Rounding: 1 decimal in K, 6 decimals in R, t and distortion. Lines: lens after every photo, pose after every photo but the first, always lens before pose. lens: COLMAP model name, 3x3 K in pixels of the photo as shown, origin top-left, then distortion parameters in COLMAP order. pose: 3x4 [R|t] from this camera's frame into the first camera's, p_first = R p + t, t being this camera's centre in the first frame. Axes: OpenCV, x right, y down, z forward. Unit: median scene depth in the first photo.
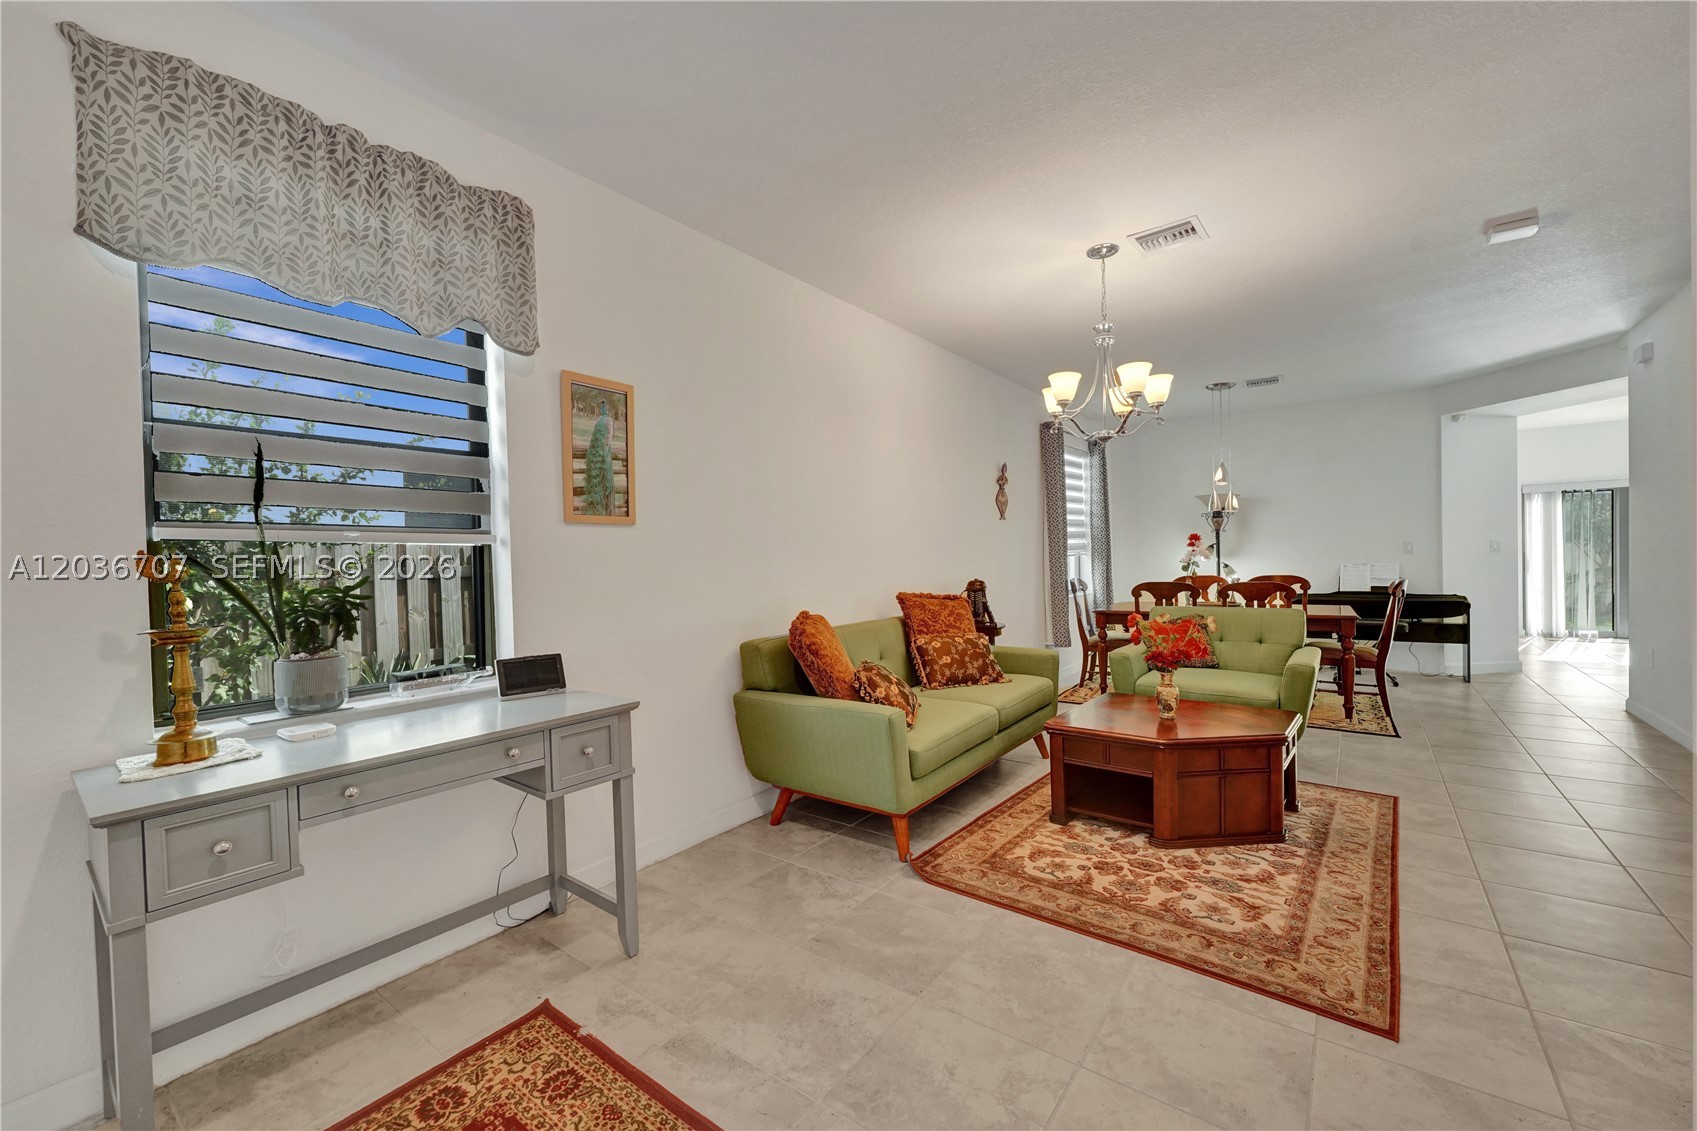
lens RADIAL K [[668.1, 0, 837.6], [0, 668.1, 570.3], [0, 0, 1]] dist [-0.000955, -0.000068]
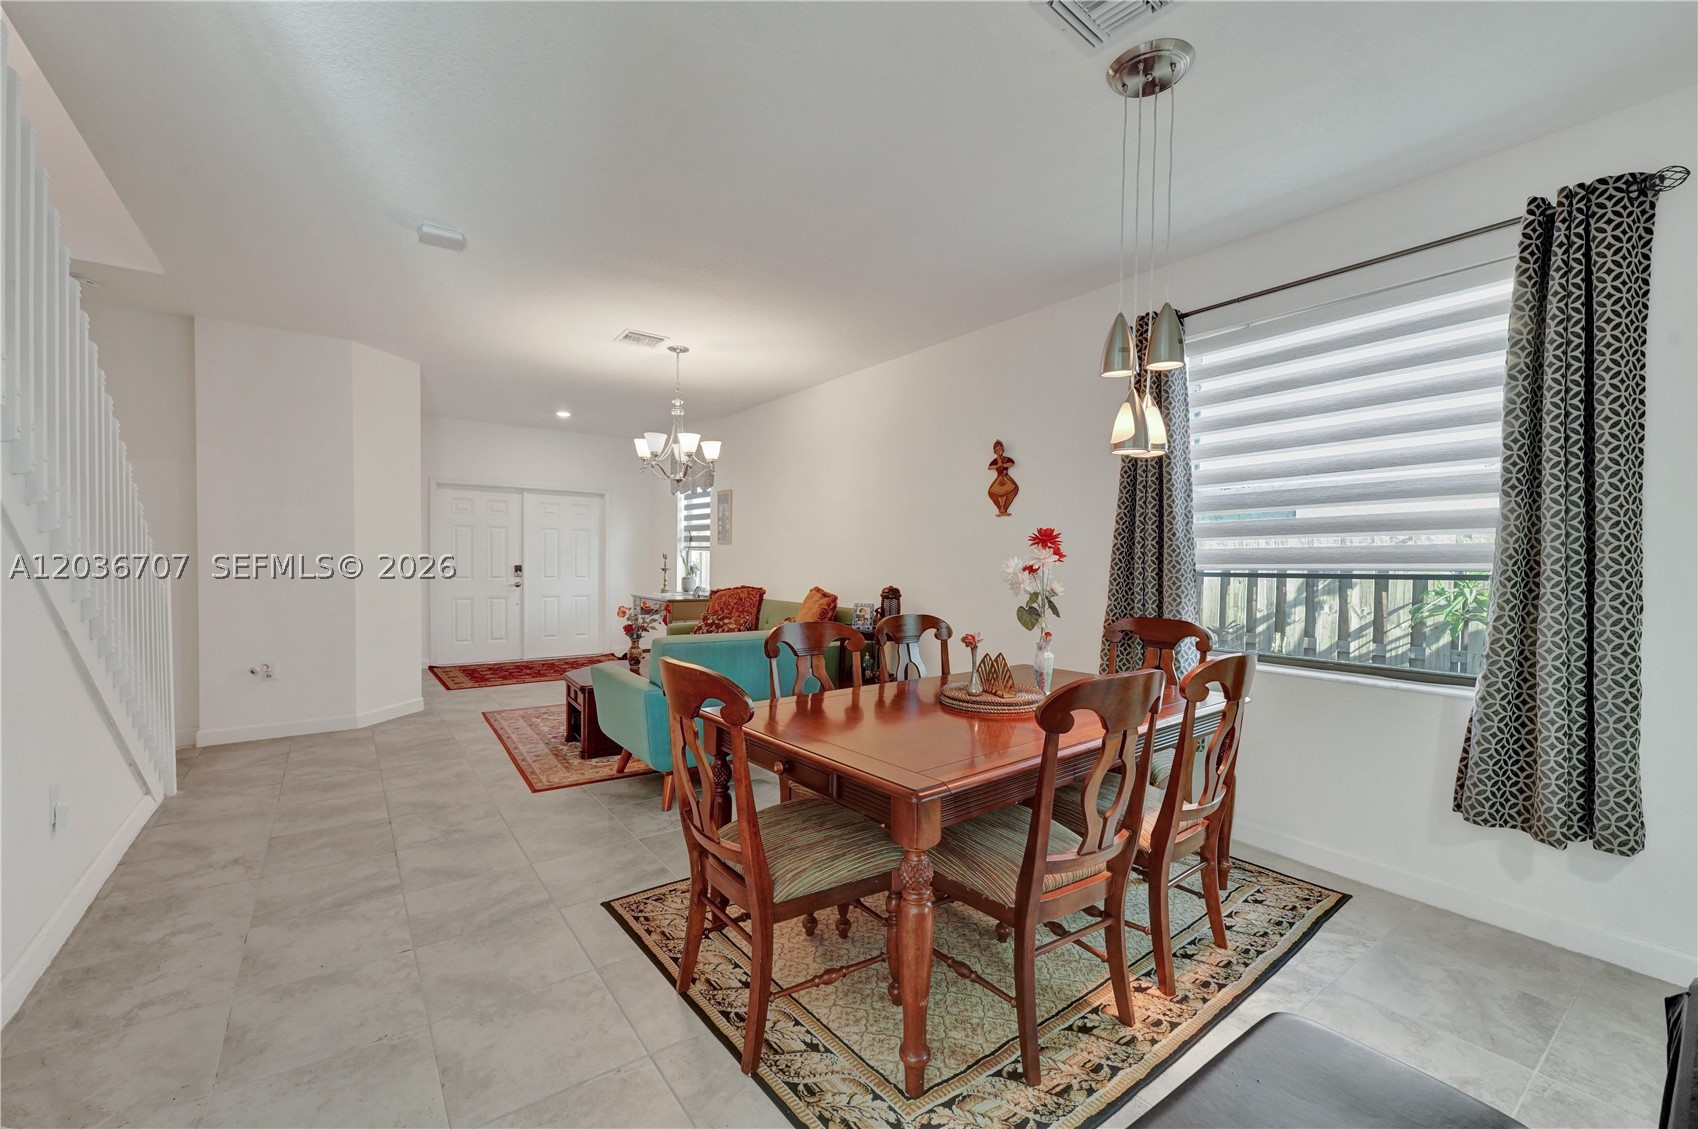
lens RADIAL K [[668.5, 0, 838.1], [0, 668.5, 569.3], [0, 0, 1]] dist [-0.000955, -0.000068]
pose [[-0.267389, 0.040753, -0.962726, 2.132348], [-0.017013, 0.998750, 0.047004, -0.100177], [0.963438, 0.028947, -0.266362, 2.152490]]
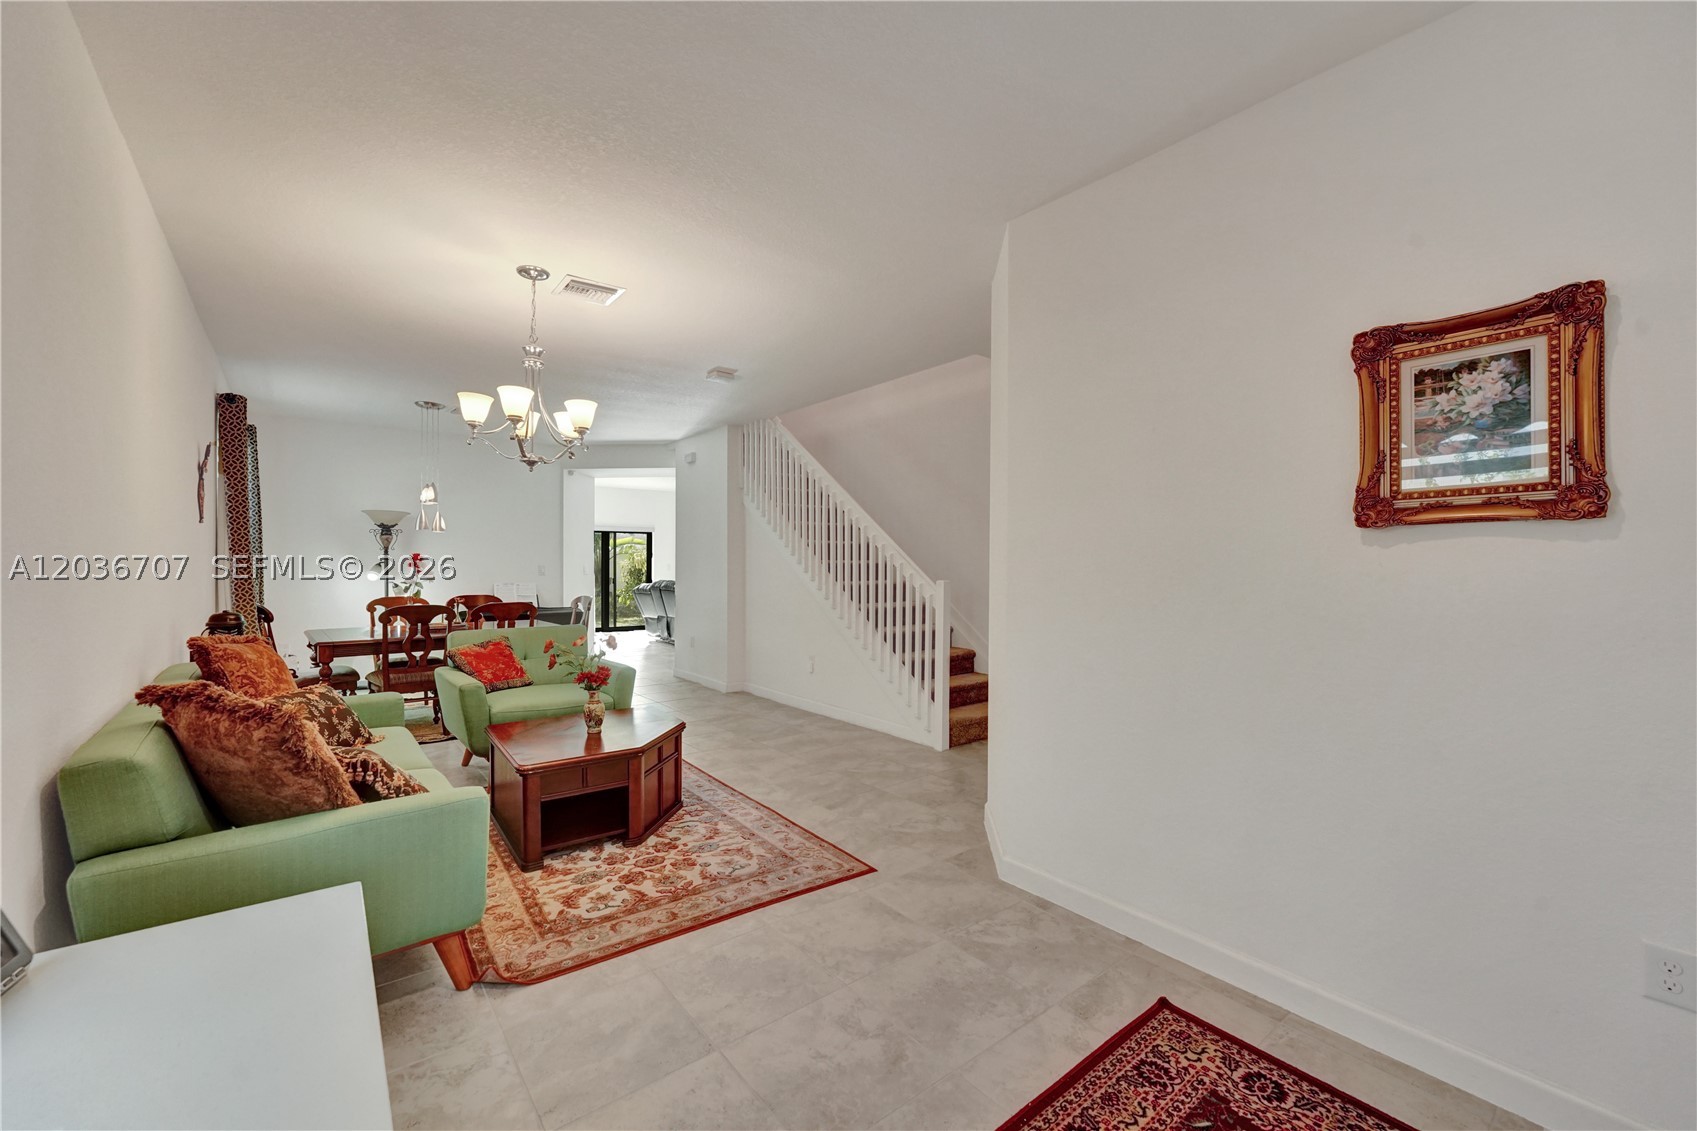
lens RADIAL K [[683.8, 0, 813.9], [0, 683.8, 568.8], [0, 0, 1]] dist [0.000537, 0.000185]
pose [[0.265556, 0.017684, 0.963933, -0.569344], [0.003603, 0.999807, -0.019335, -0.025664], [-0.964089, 0.008607, 0.265441, 0.419531]]
